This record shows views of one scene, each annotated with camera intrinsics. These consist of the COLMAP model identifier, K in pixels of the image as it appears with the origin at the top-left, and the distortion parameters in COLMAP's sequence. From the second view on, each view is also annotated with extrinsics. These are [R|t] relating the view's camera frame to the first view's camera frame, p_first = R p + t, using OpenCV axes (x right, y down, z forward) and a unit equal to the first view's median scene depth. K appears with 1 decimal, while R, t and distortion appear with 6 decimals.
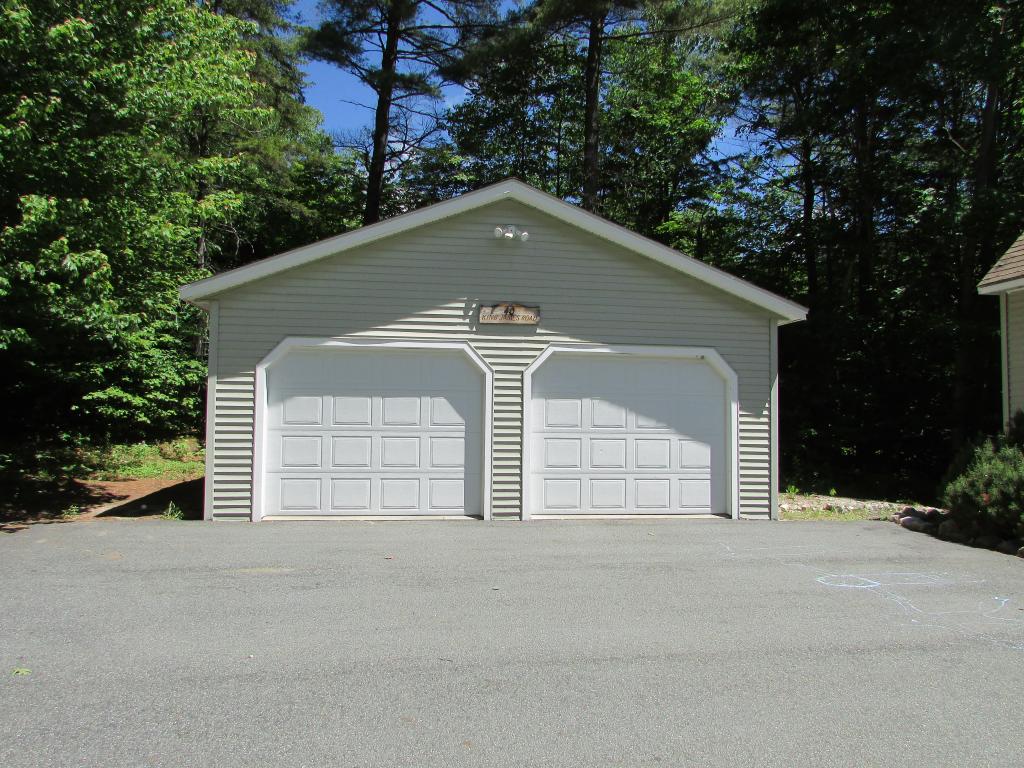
lens RADIAL K [[724.5, 0, 515.6], [0, 724.5, 386.1], [0, 0, 1]] dist [-0.023053, 0.003043]
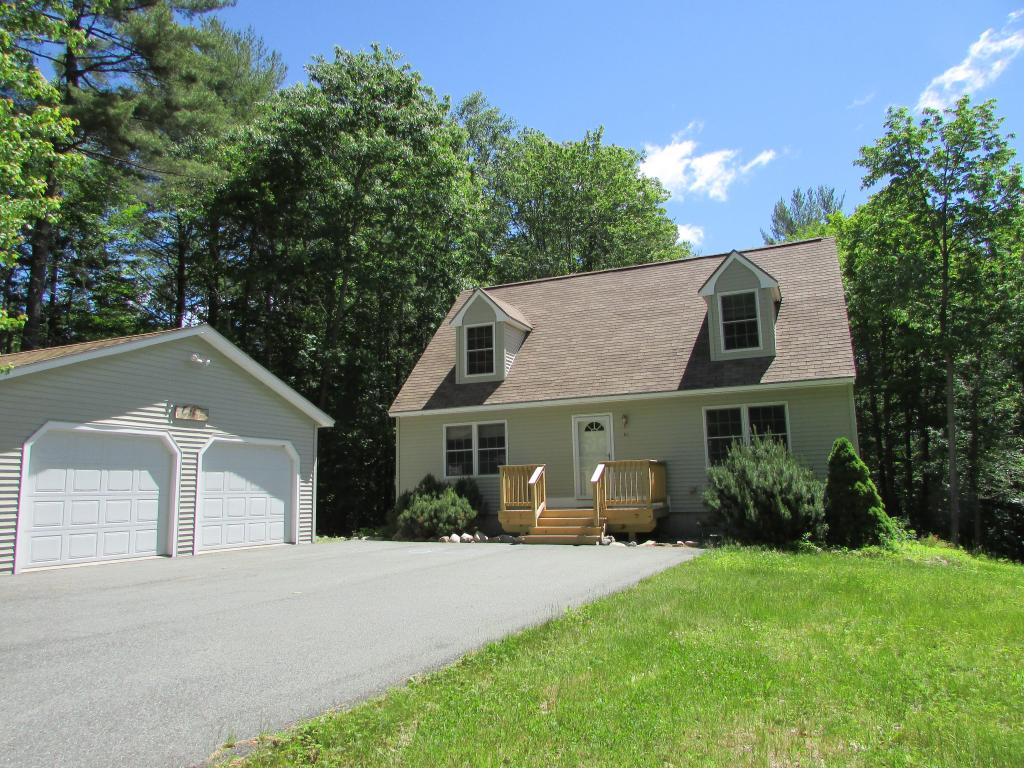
lens RADIAL K [[722.1, 0, 512.0], [0, 722.1, 384.0], [0, 0, 1]] dist [-0.022410, 0.003917]
pose [[0.526204, 0.103022, 0.844095, -0.906547], [-0.013495, 0.993521, -0.112846, -0.002723], [-0.850251, 0.047989, 0.524185, -0.319163]]
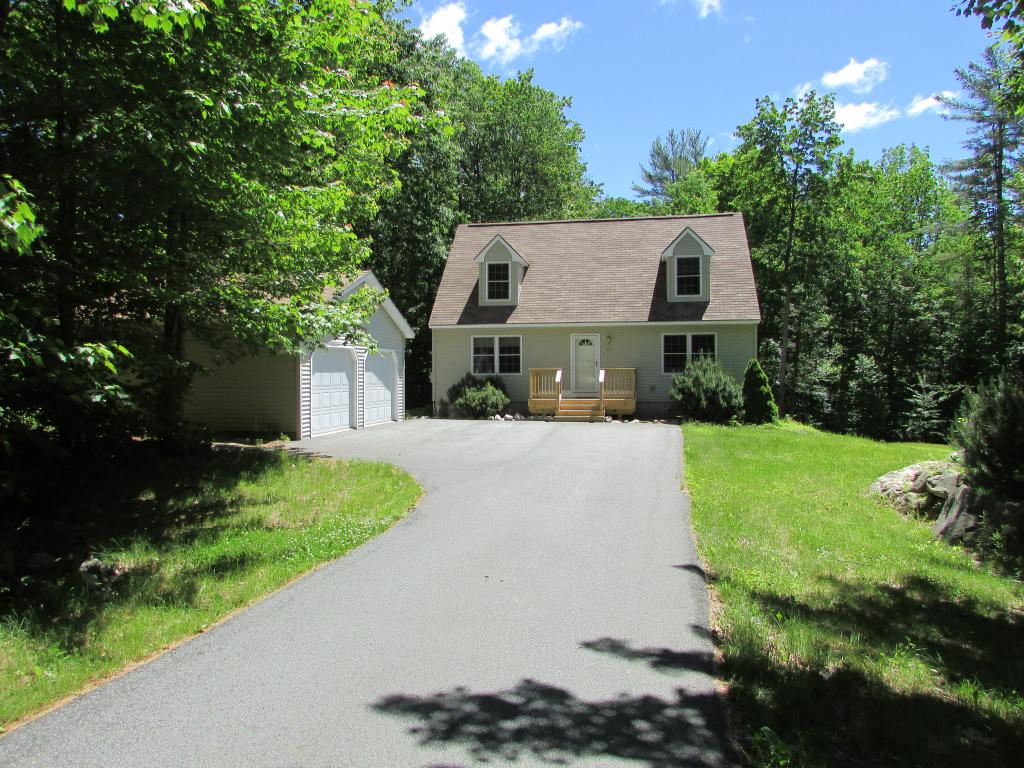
lens RADIAL K [[722.1, 0, 512.0], [0, 722.1, 384.0], [0, 0, 1]] dist [-0.022410, 0.003917]
pose [[0.309018, -0.026855, 0.950677, -1.904517], [-0.040012, 0.998349, 0.041208, -0.053850], [-0.950214, -0.050773, 0.307434, -0.082068]]
